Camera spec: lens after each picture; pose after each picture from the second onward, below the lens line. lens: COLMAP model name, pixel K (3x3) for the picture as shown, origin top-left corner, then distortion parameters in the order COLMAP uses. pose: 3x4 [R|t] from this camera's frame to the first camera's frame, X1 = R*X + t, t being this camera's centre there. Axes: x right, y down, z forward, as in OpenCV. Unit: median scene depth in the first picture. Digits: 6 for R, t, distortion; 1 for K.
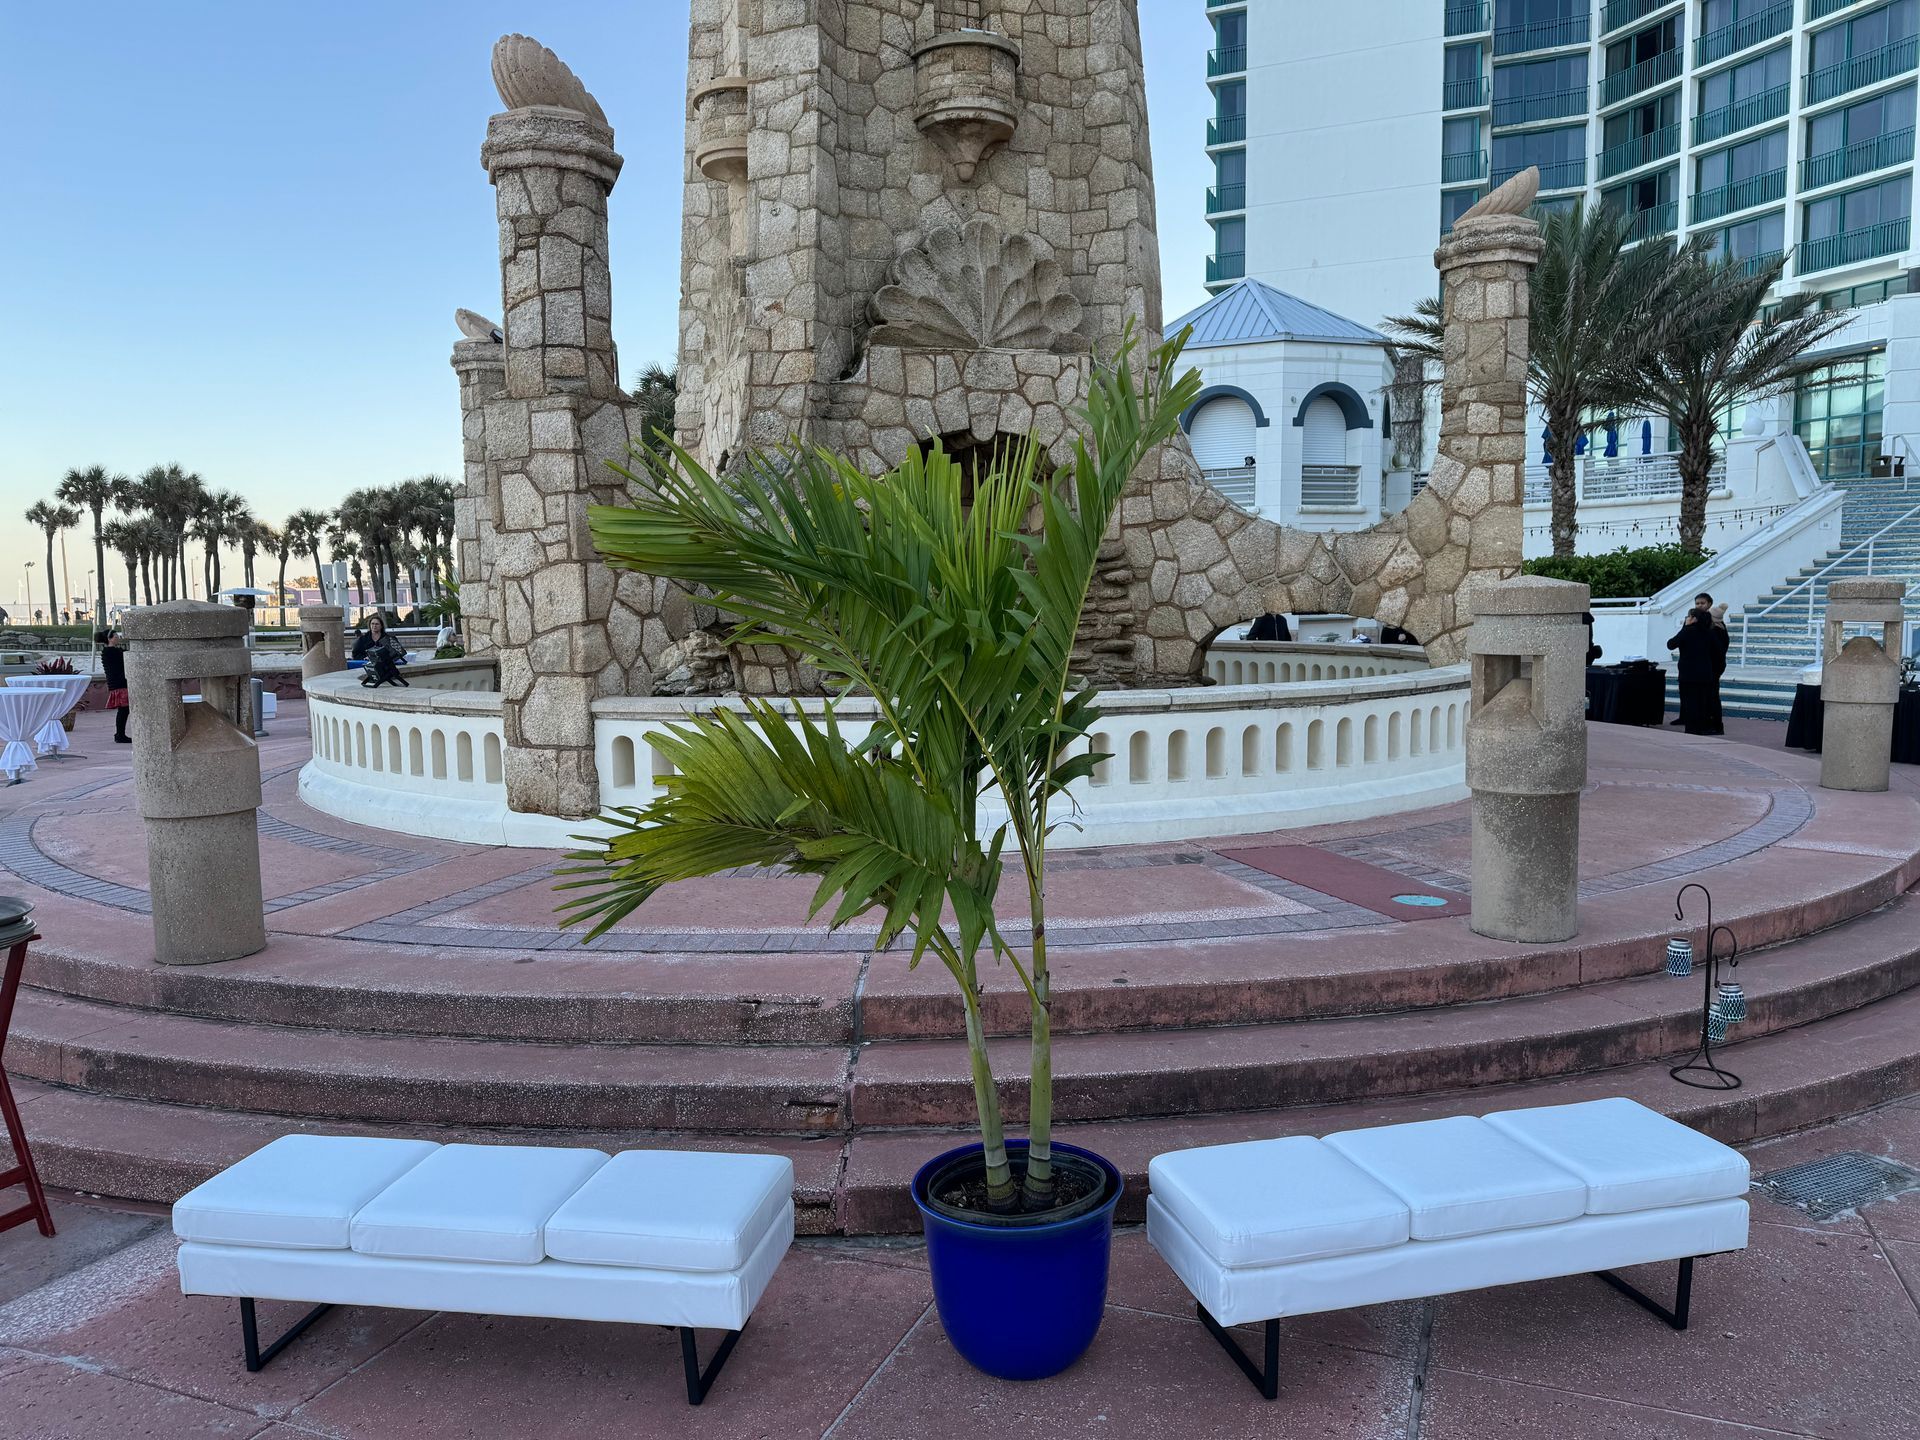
lens RADIAL K [[1327.7, 0, 960.3], [0, 1327.7, 728.7], [0, 0, 1]] dist [0.191836, -0.387853]
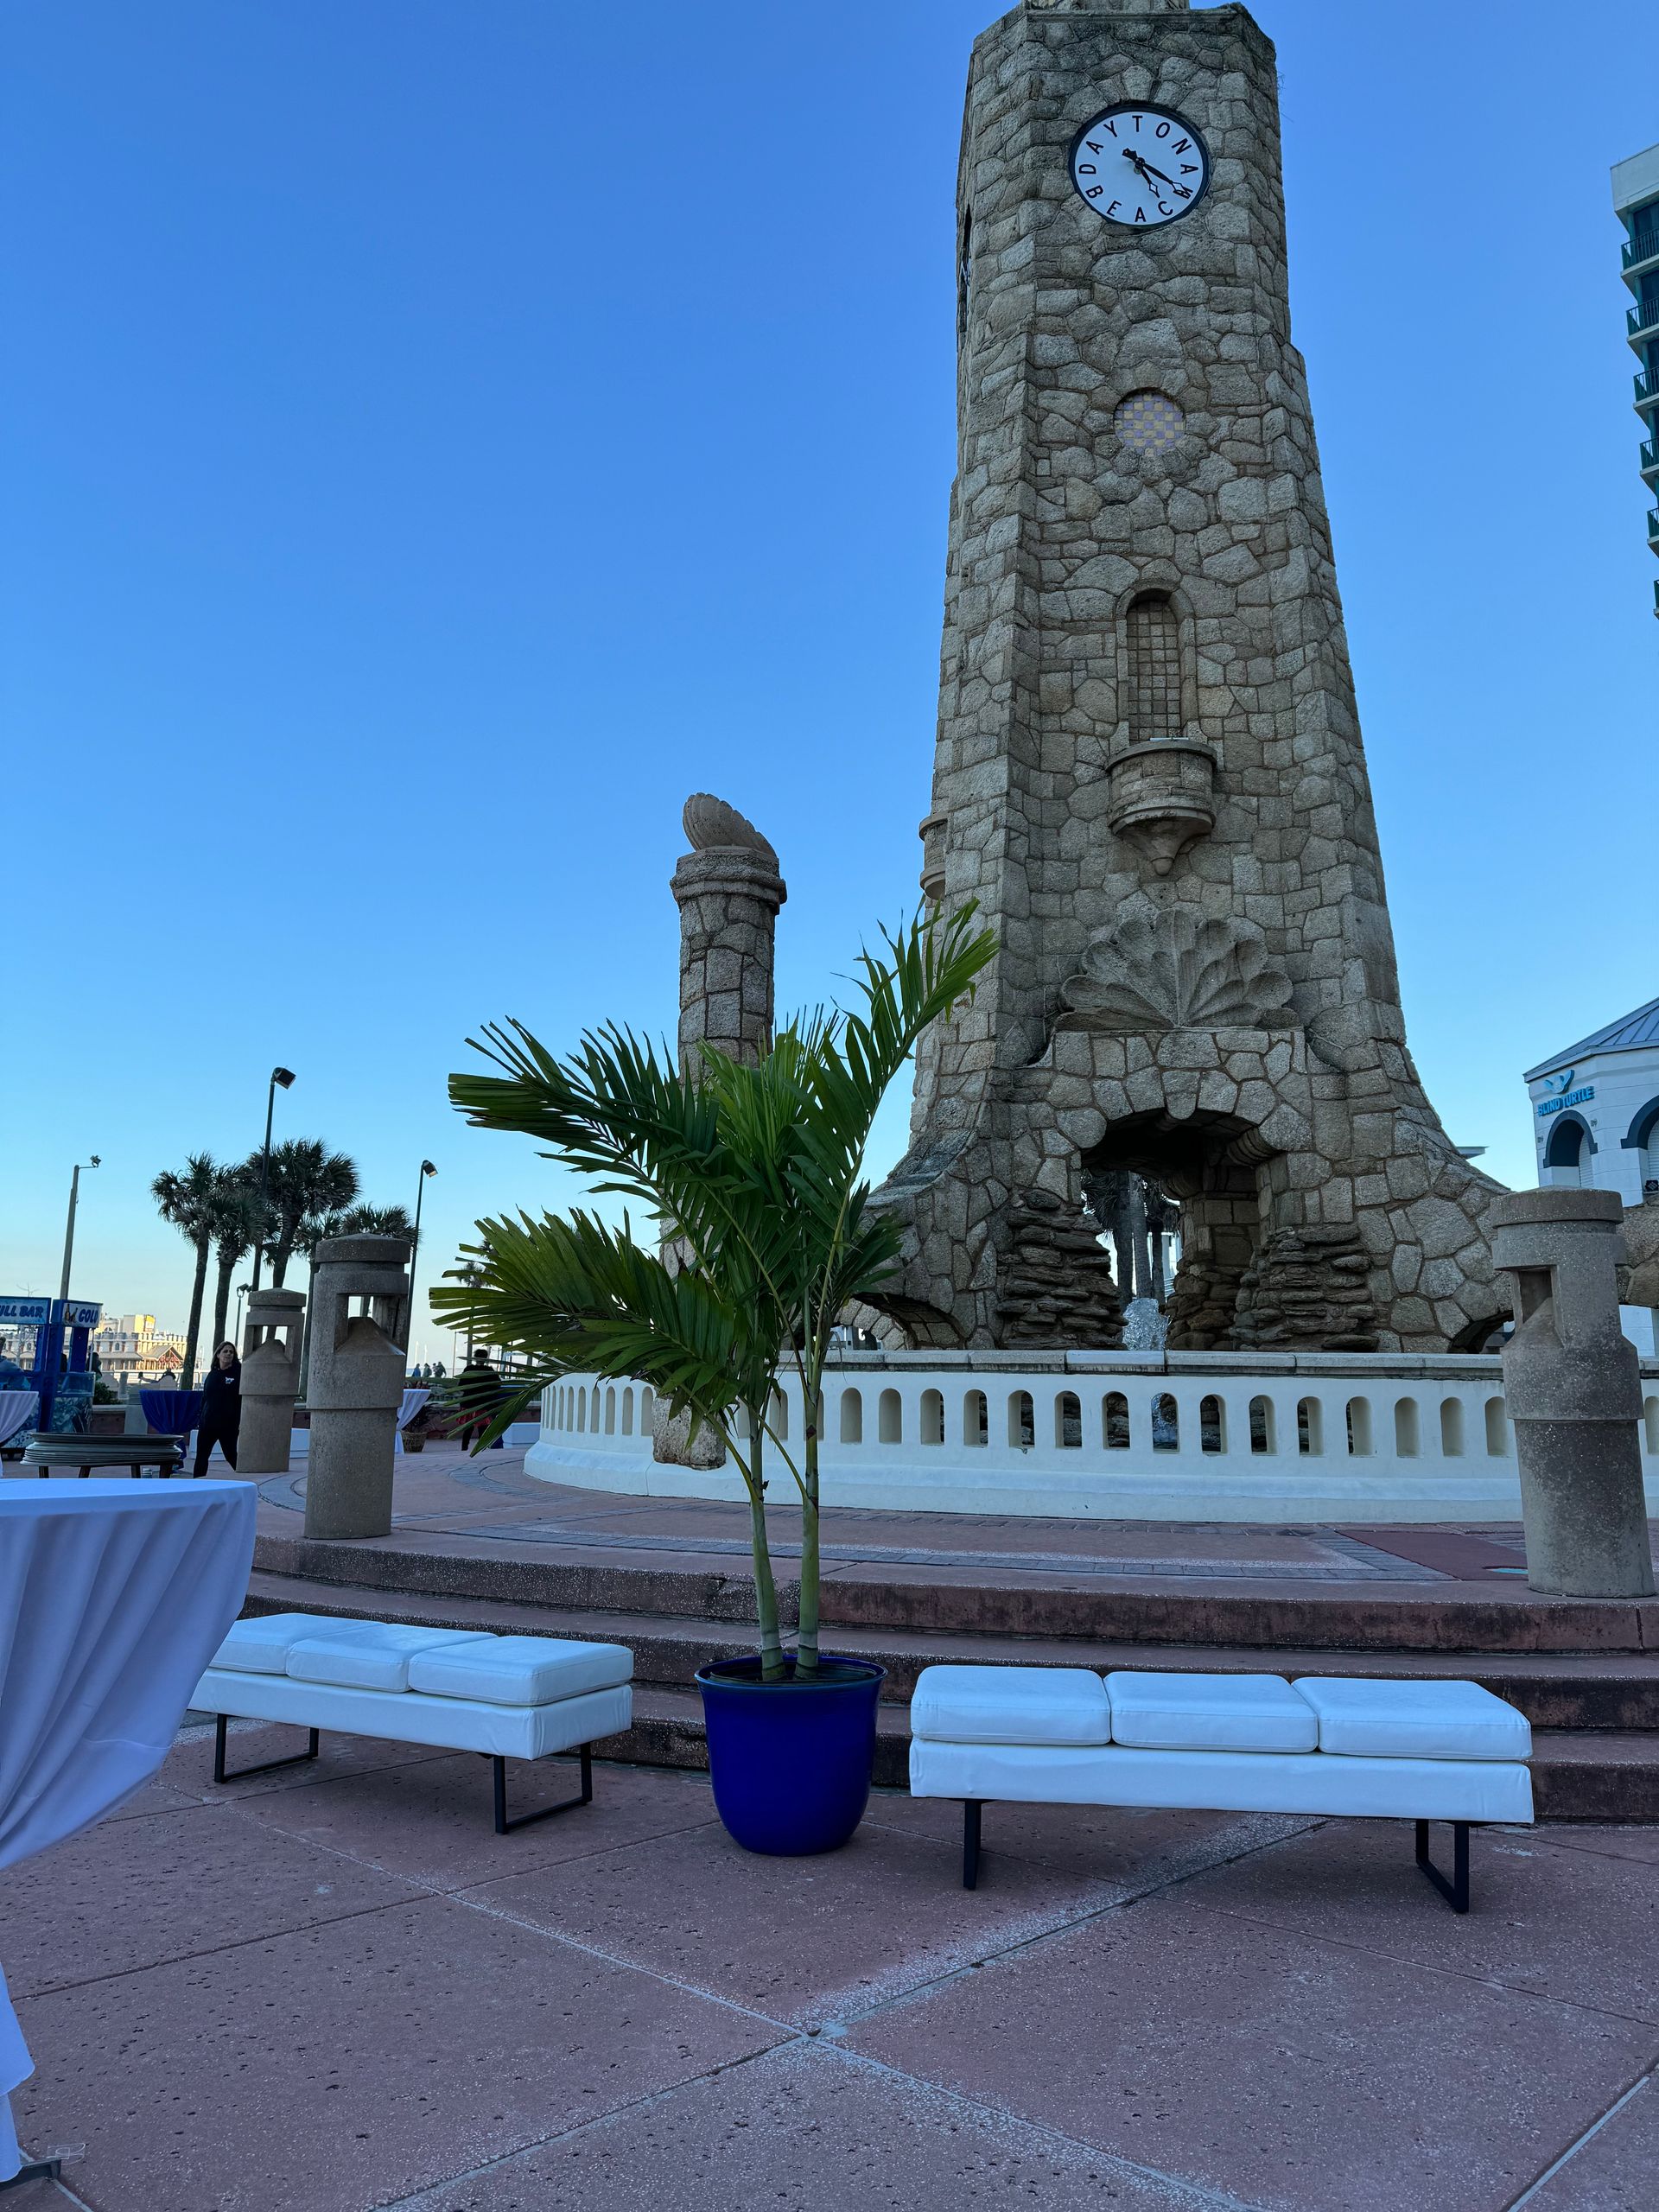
lens RADIAL K [[1529.6, 0, 829.5], [0, 1529.6, 1106.0], [0, 0, 1]] dist [0.191836, -0.387853]
pose [[0.932090, -0.045255, -0.359389, 0.183928], [-0.051518, 0.965516, -0.255194, 0.071501], [0.358544, 0.256379, 0.897617, -0.082340]]
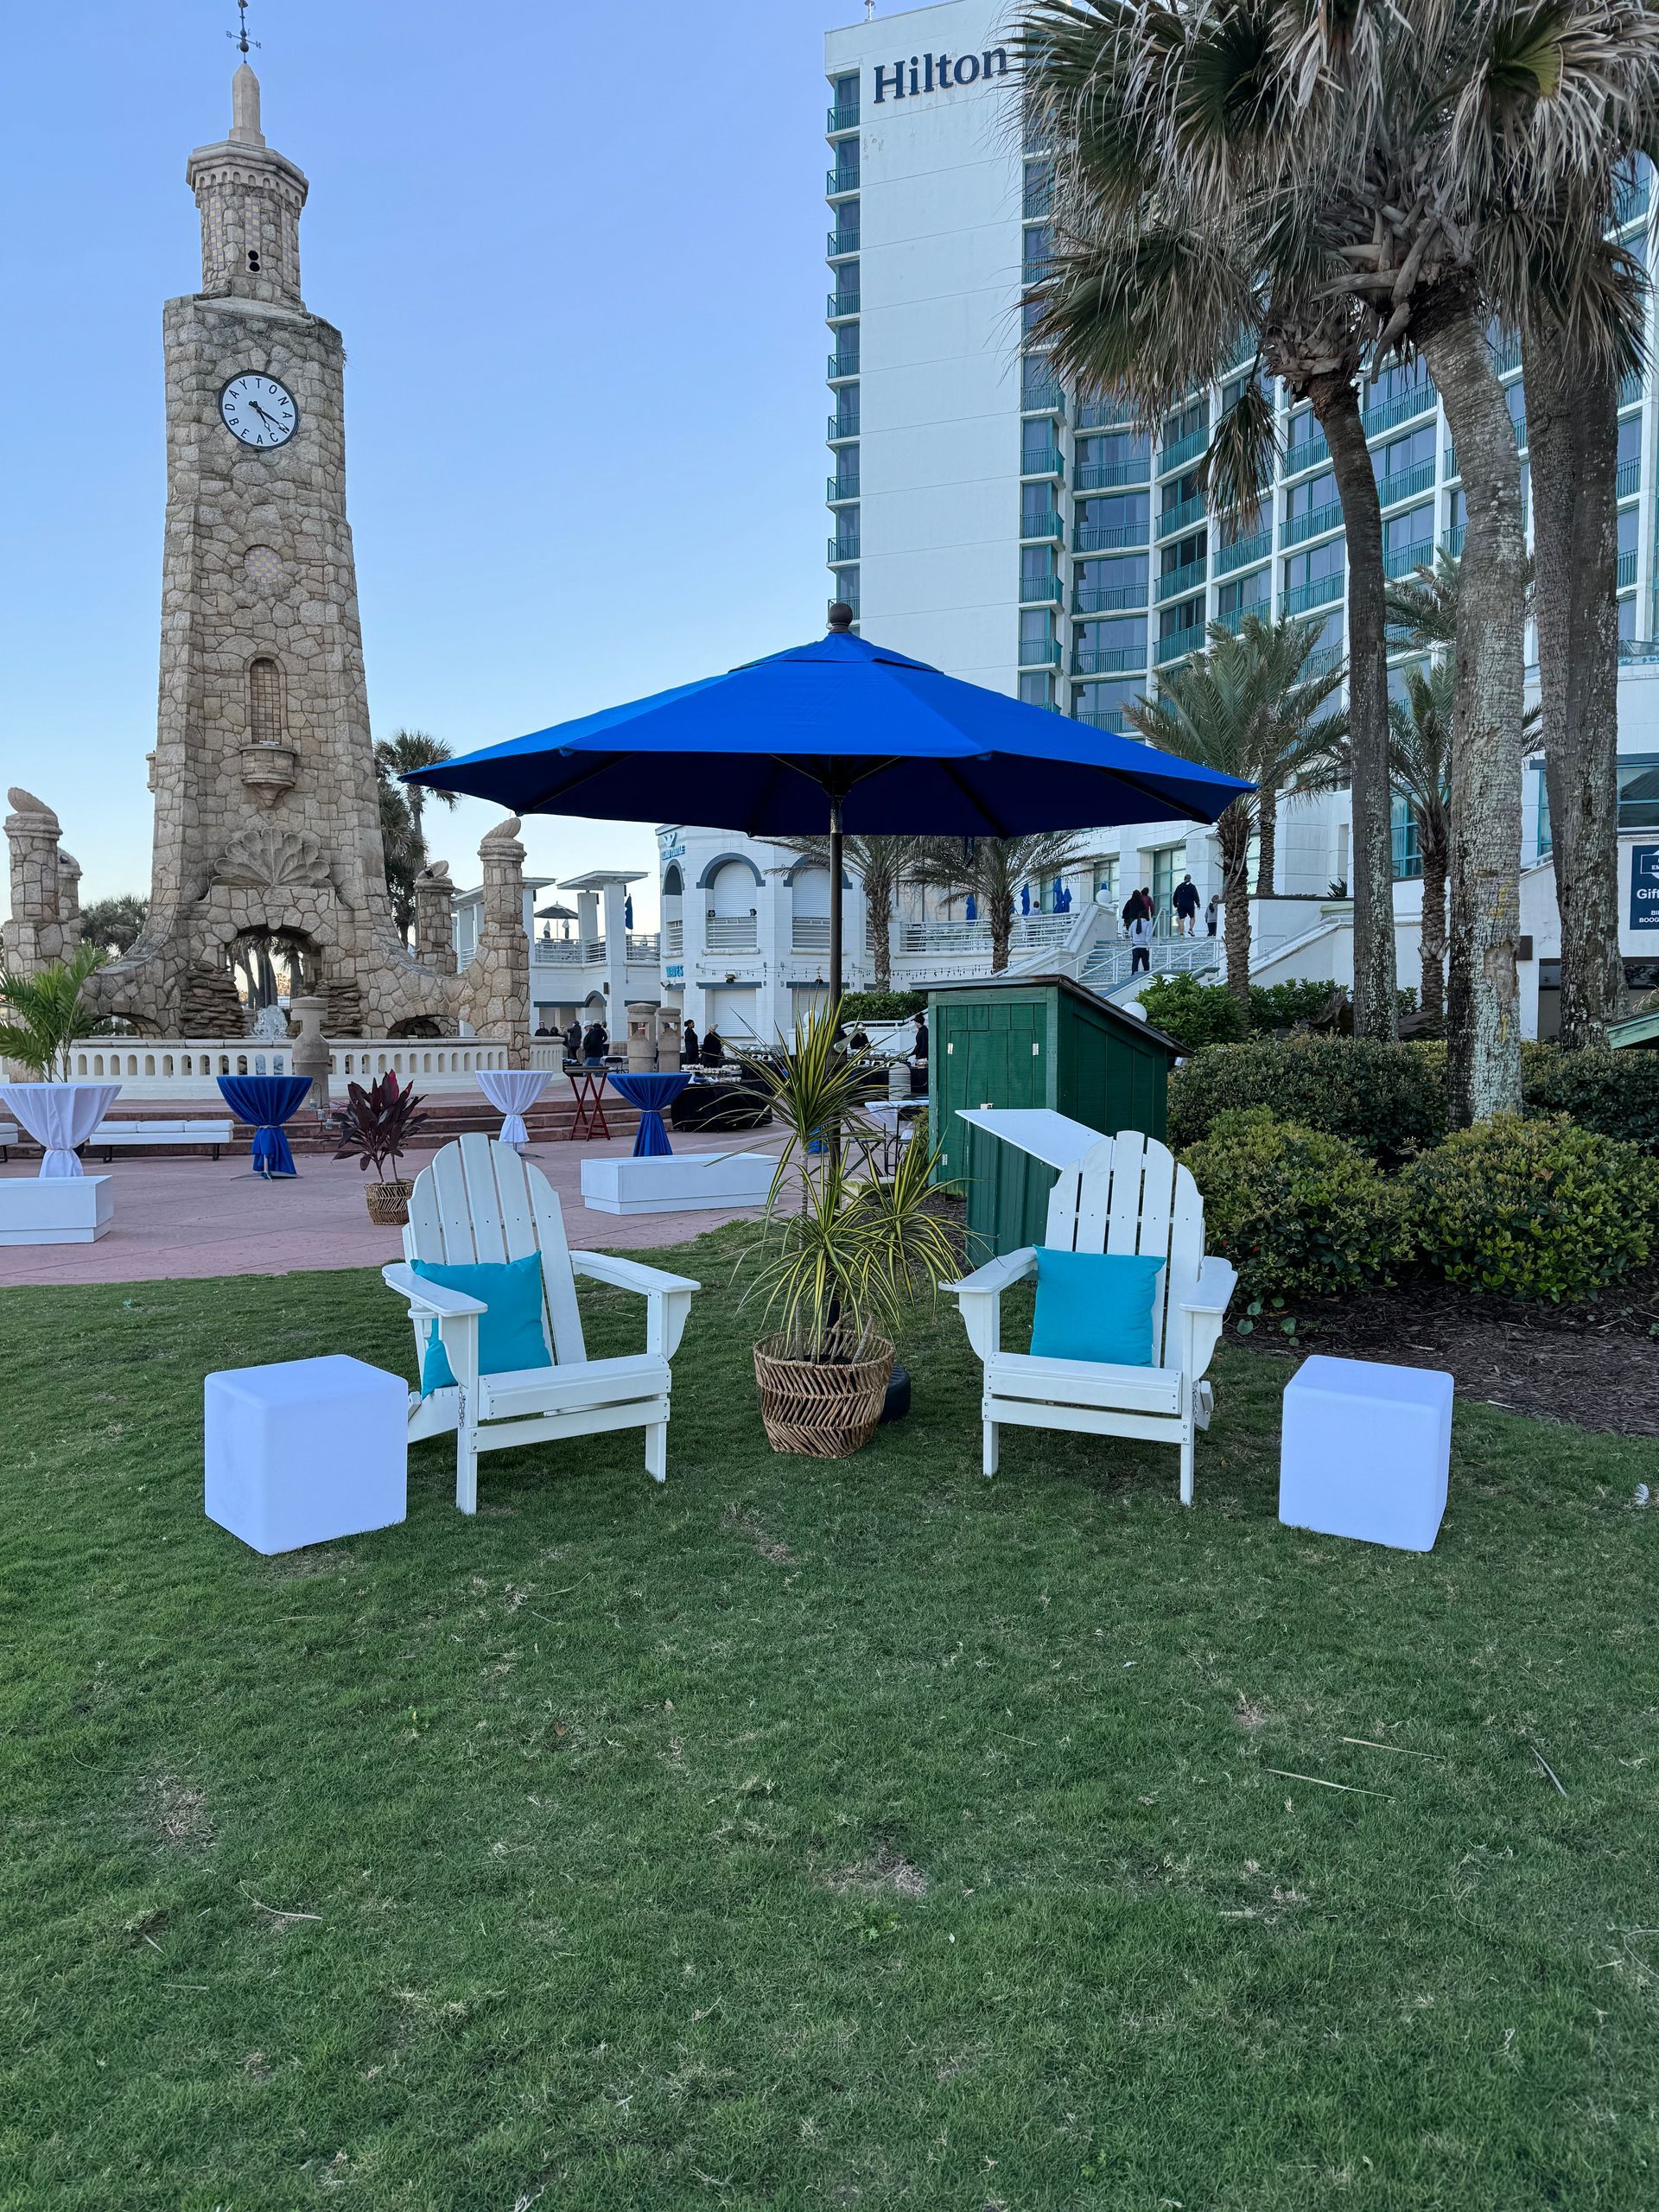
lens RADIAL K [[1609.9, 0, 879.7], [0, 1609.9, 1146.6], [0, 0, 1]] dist [0.033879, -0.052418]
pose [[0.999190, 0.016066, 0.036892, 0.886887], [-0.015102, 0.999541, -0.026272, 0.176308], [-0.037297, 0.025694, 0.998974, -1.559785]]
